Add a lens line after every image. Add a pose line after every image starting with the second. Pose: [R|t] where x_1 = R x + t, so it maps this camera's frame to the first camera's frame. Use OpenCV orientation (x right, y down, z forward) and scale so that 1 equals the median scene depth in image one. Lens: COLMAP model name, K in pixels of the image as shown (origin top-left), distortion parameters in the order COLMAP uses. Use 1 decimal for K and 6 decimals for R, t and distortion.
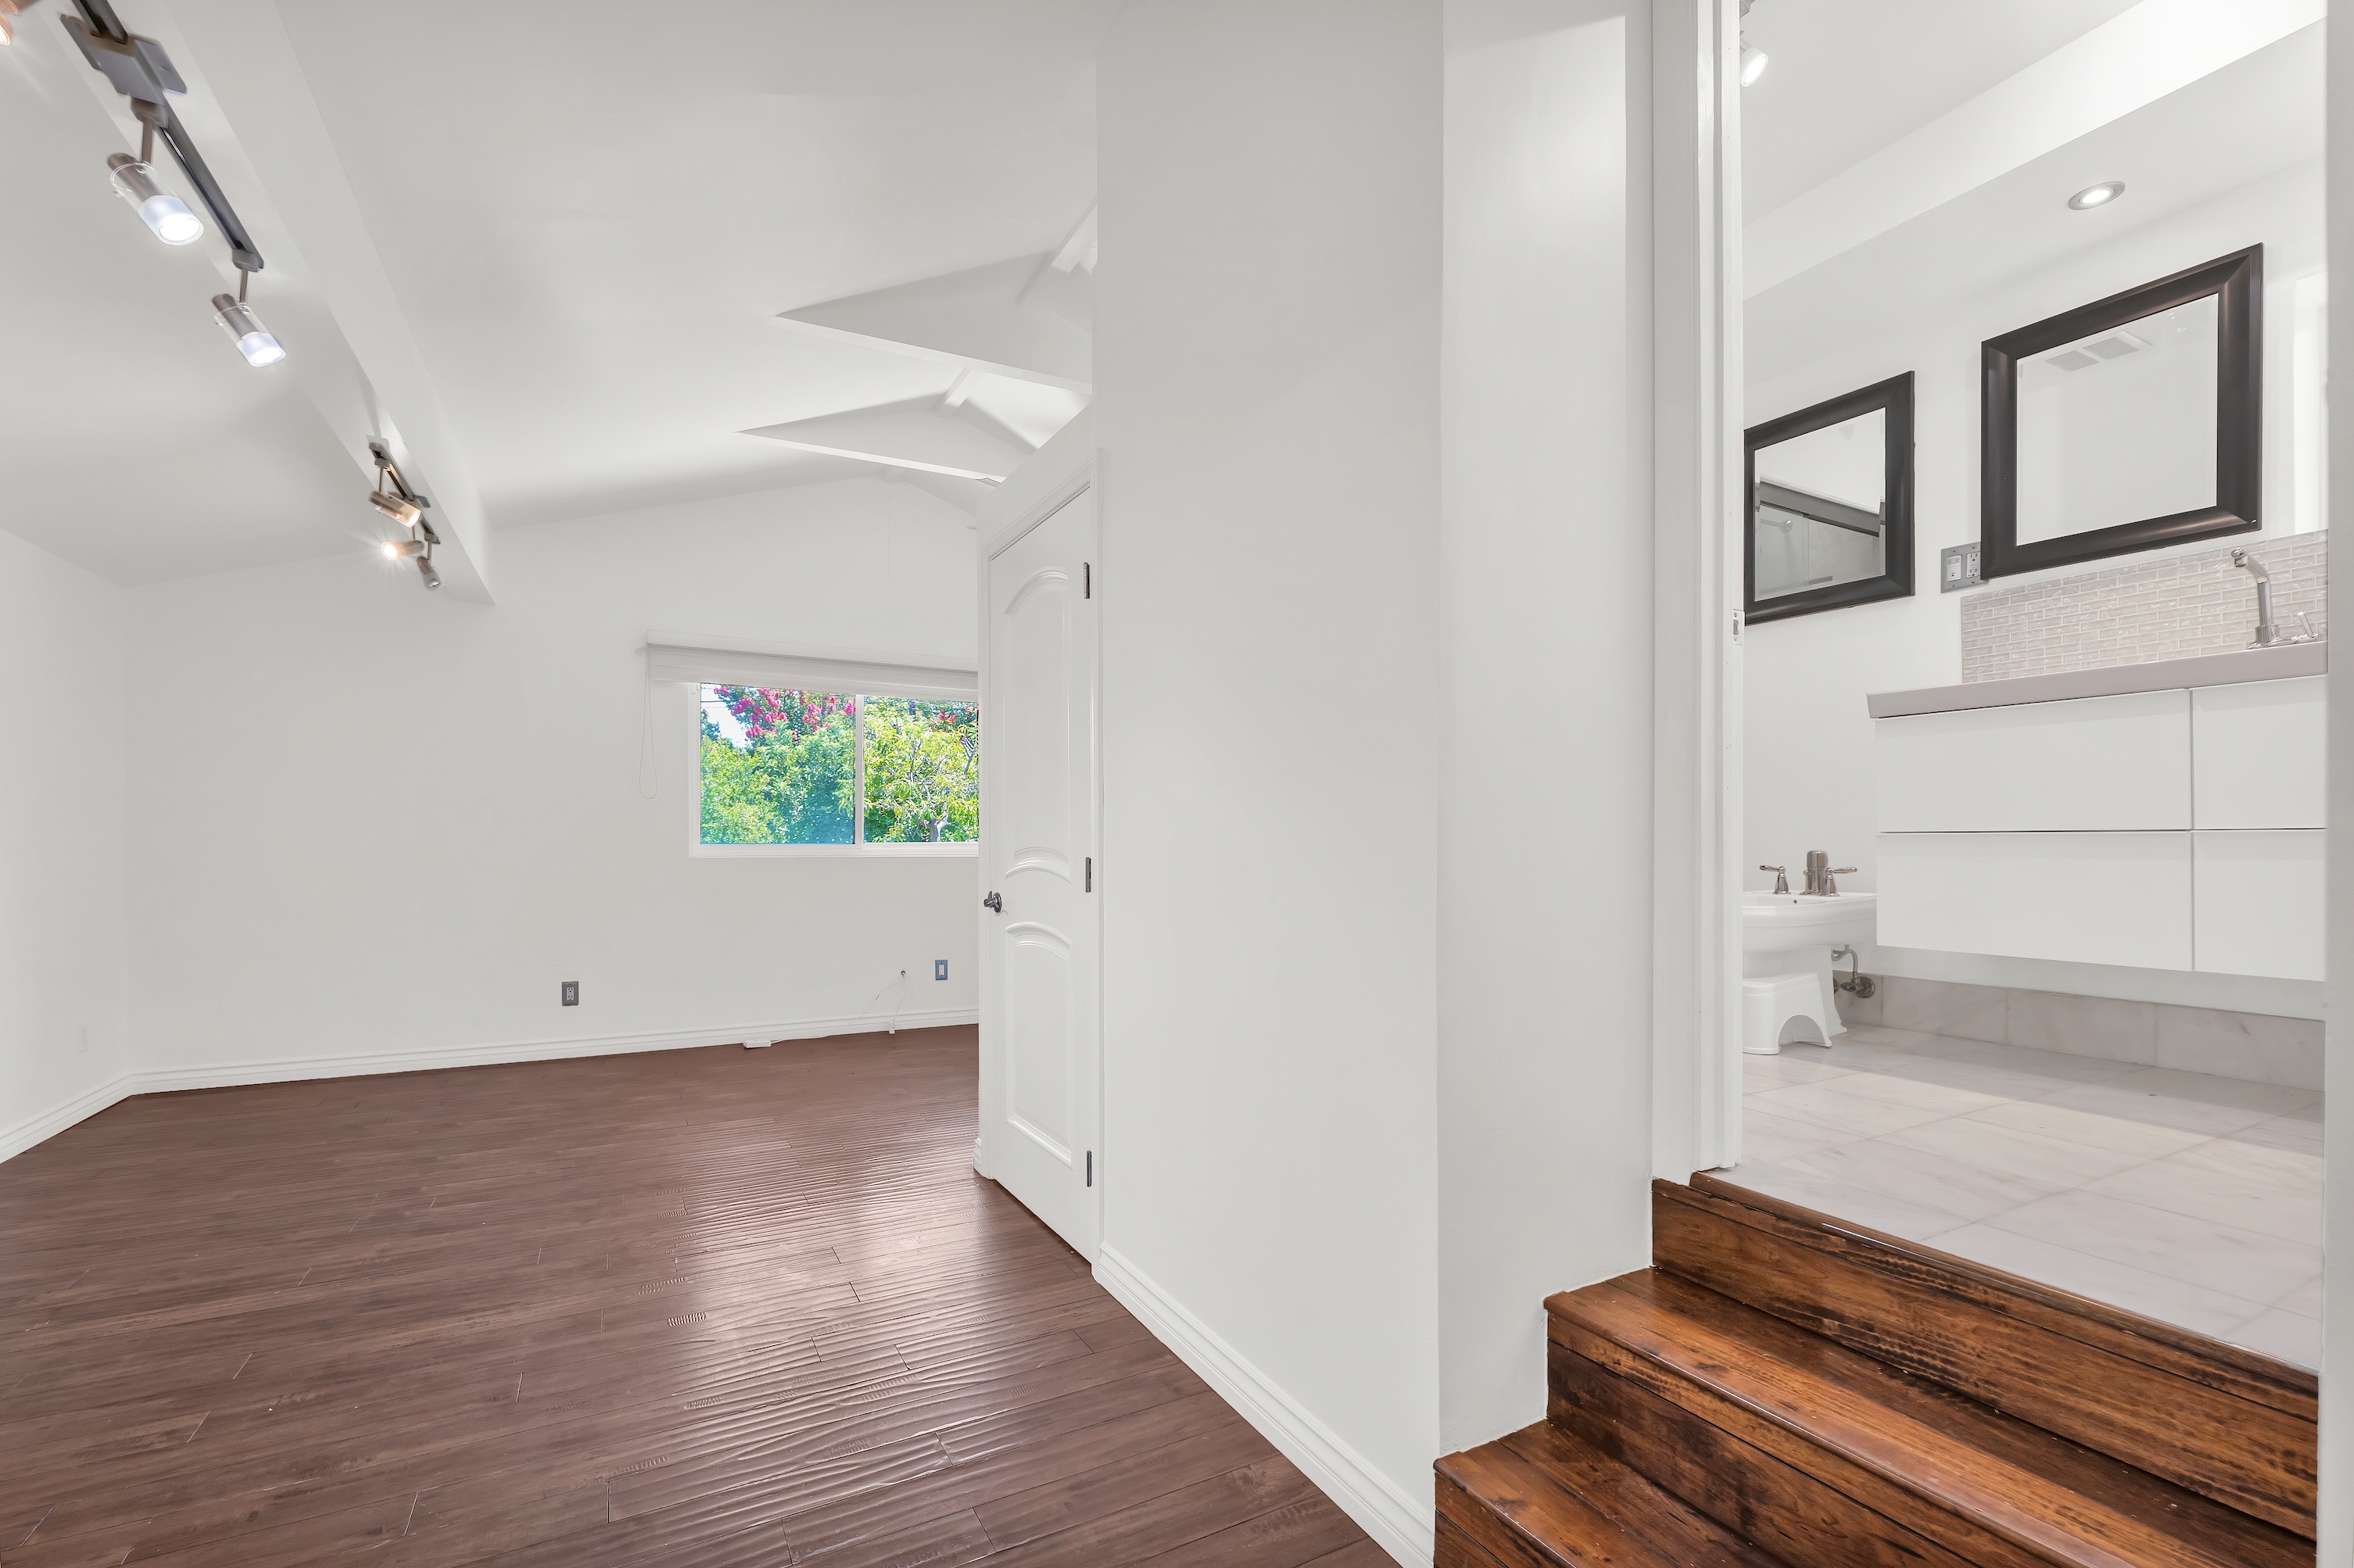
lens RADIAL K [[1025.9, 0, 1180.9], [0, 1025.9, 838.5], [0, 0, 1]] dist [0.000685, -0.000085]
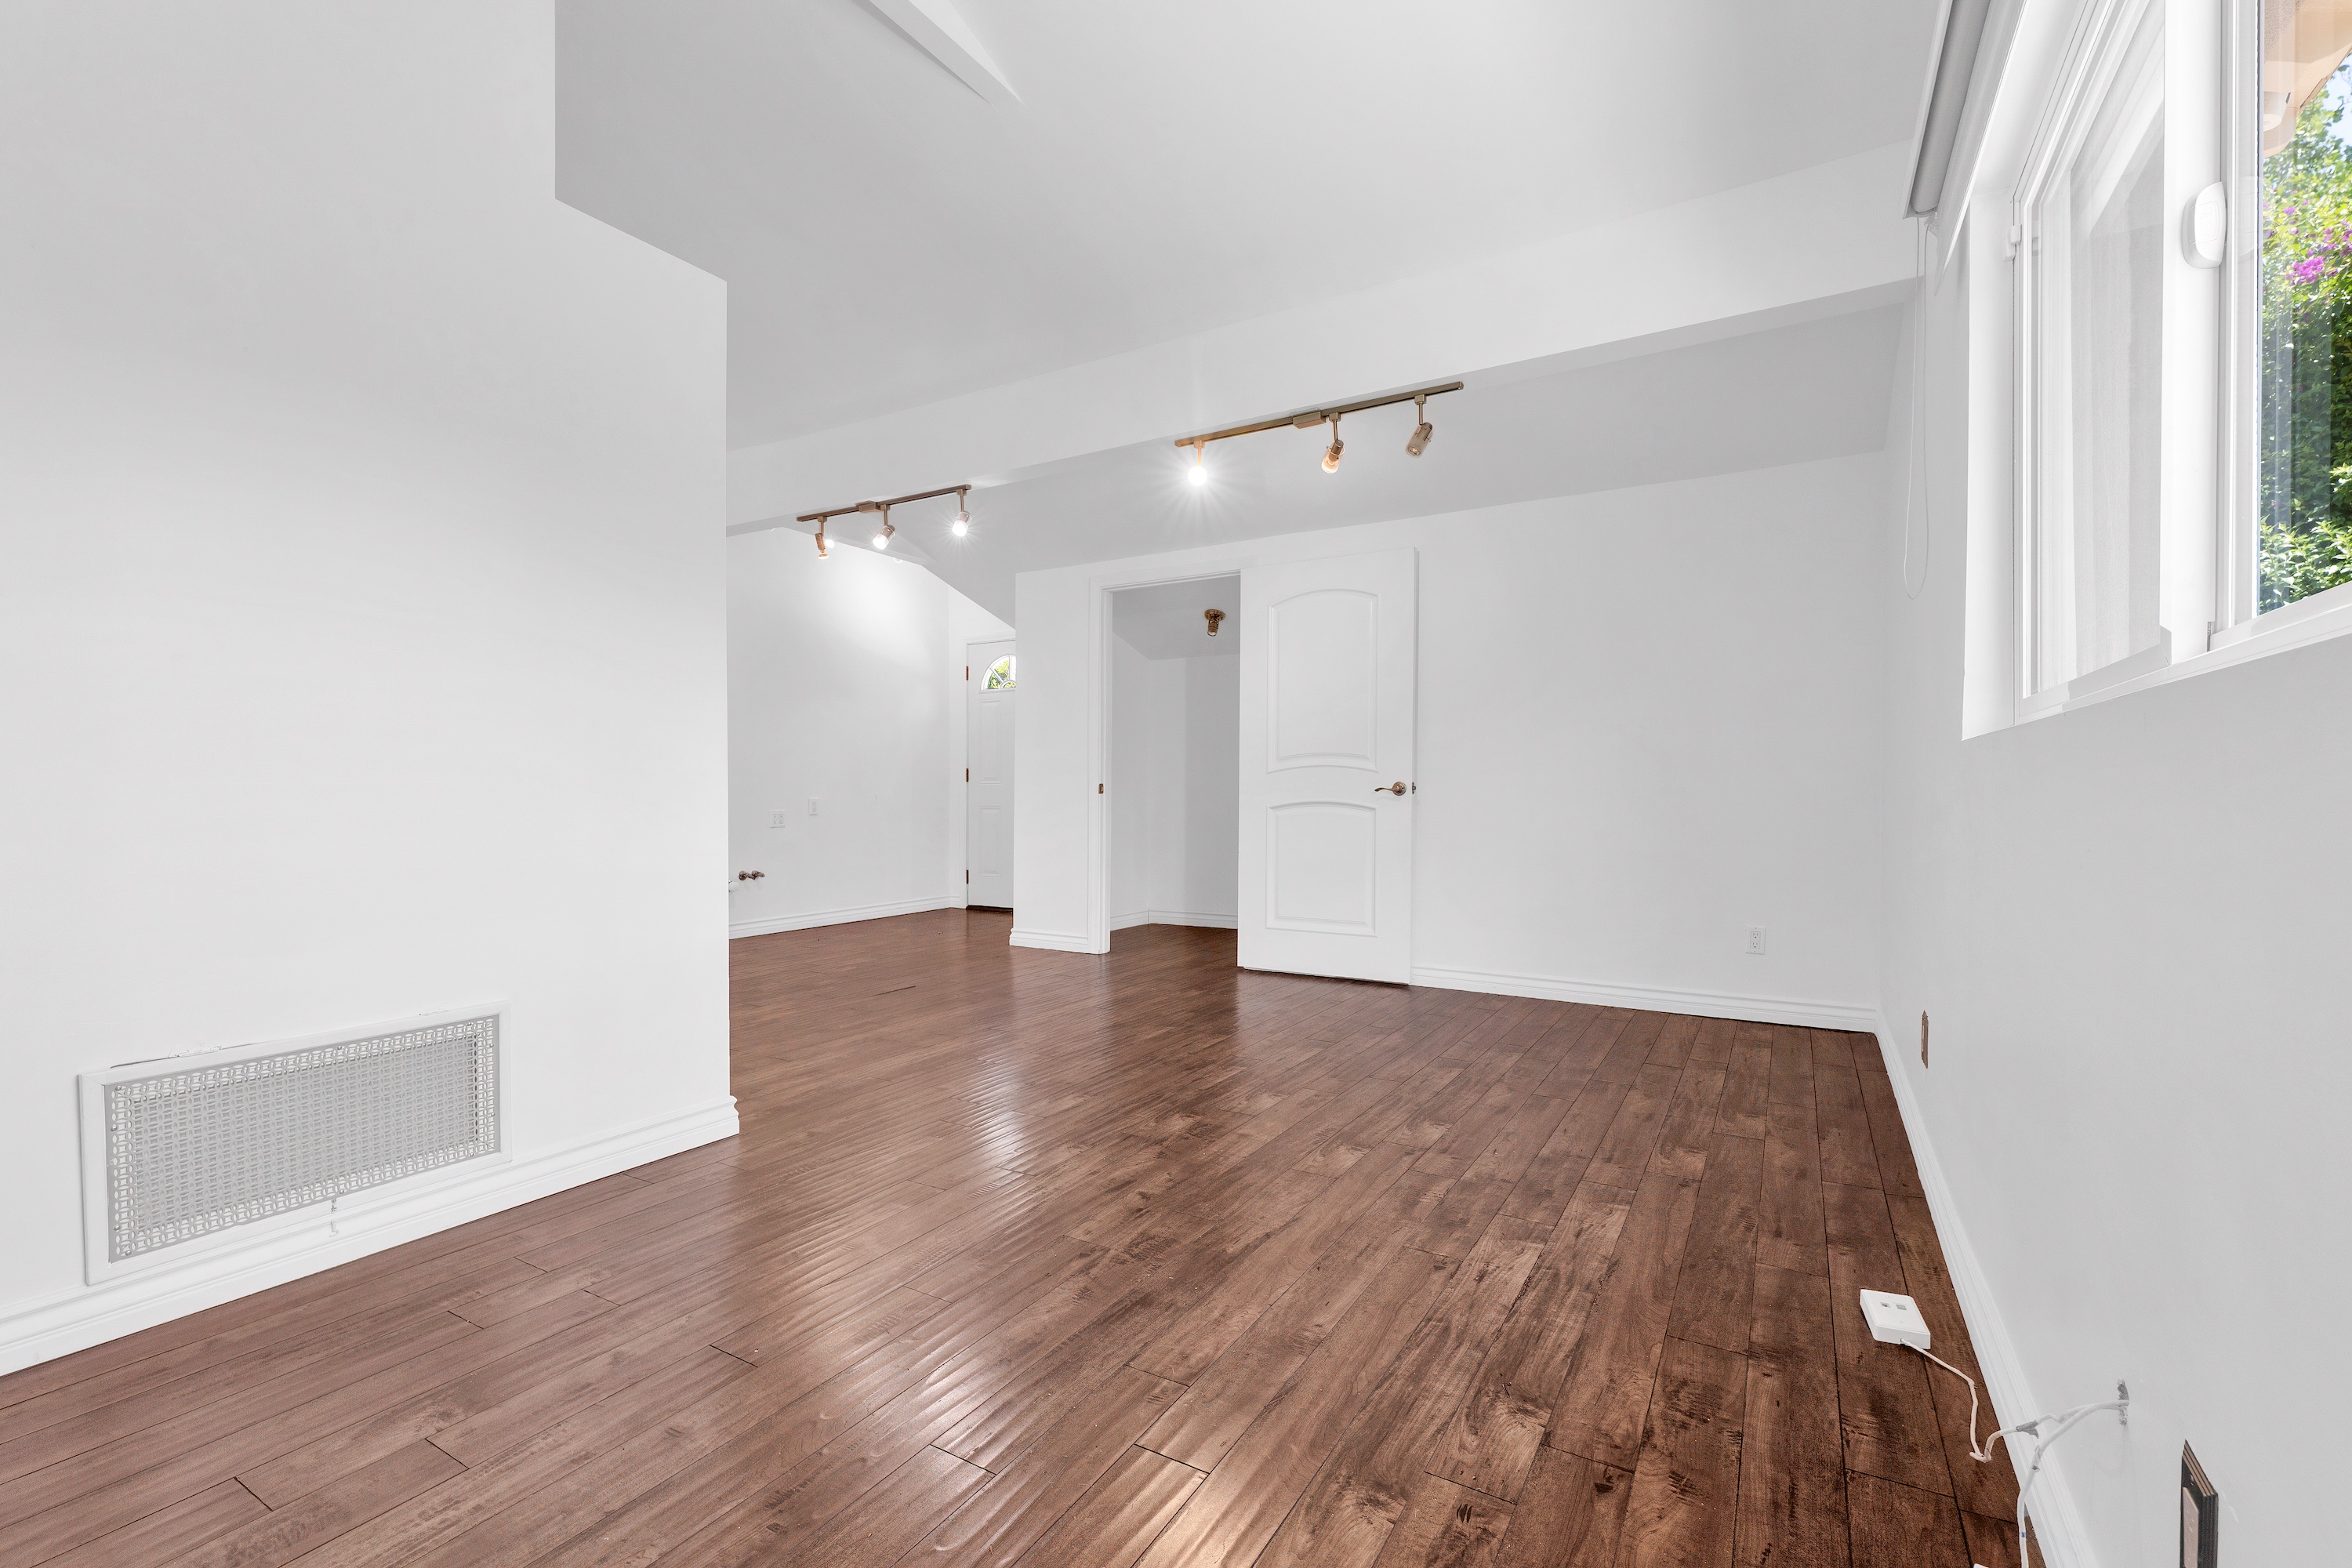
lens RADIAL K [[1028.8, 0, 1185.4], [0, 1028.8, 811.4], [0, 0, 1]] dist [-0.000051, -0.000113]
pose [[-0.859438, 0.008441, -0.511170, -0.069078], [-0.001642, 0.999813, 0.019272, 0.043061], [0.511237, 0.017403, -0.859264, 1.389417]]
